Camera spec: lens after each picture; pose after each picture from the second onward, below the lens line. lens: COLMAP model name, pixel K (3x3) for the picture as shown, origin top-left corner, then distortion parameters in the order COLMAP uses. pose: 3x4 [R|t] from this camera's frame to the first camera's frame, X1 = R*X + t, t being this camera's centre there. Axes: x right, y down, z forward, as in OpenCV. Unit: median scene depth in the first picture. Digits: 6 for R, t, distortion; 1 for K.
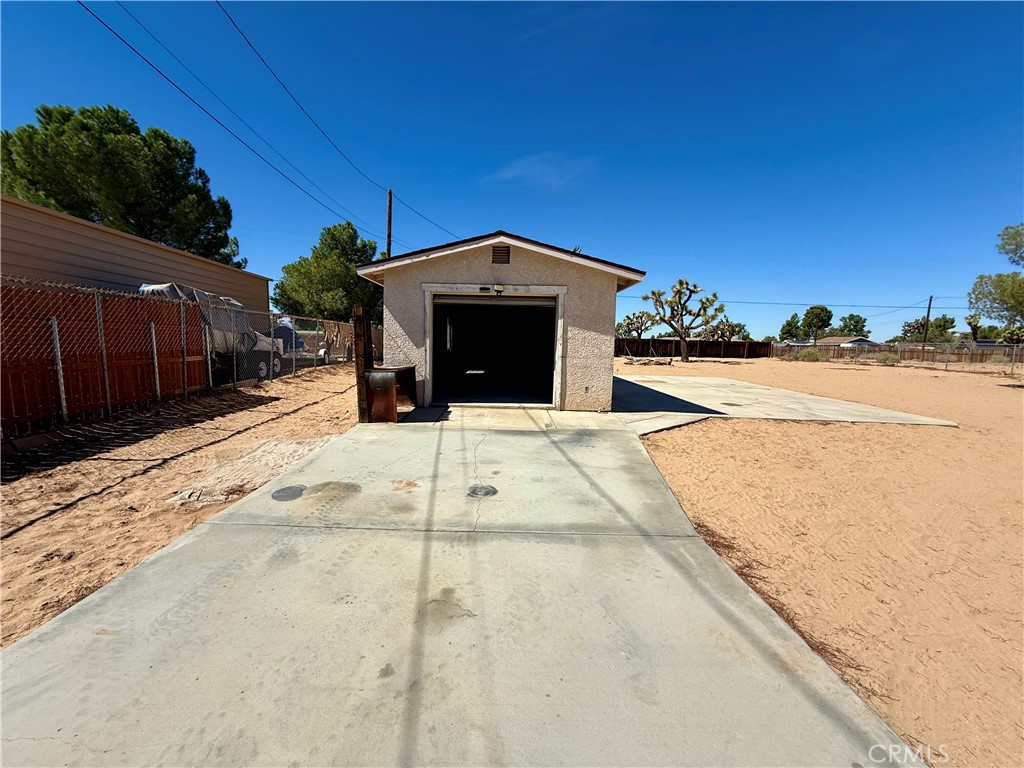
lens RADIAL K [[409.1, 0, 508.2], [0, 409.1, 385.1], [0, 0, 1]] dist [0.001027, 0.000158]
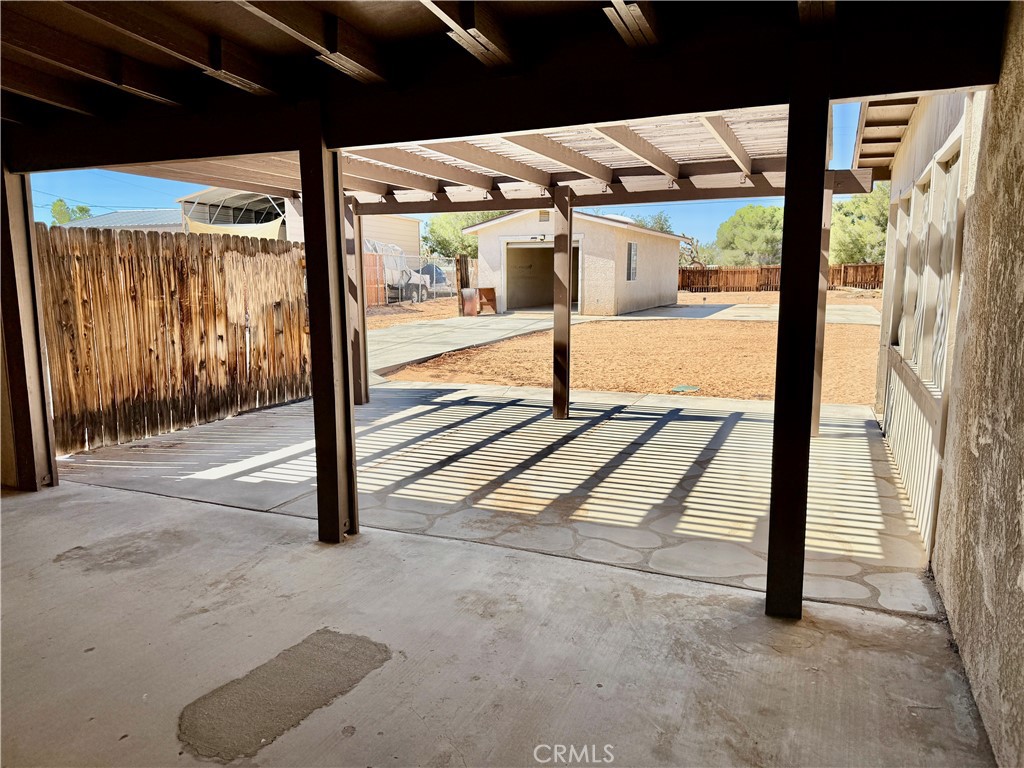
lens RADIAL K [[717.1, 0, 512.0], [0, 717.1, 384.0], [0, 0, 1]] dist [0.068078, -0.093143]
pose [[0.918273, 0.033079, -0.394563, 0.649510], [-0.017888, 0.998953, 0.042117, 0.143018], [0.395543, -0.031617, 0.917903, -1.073136]]
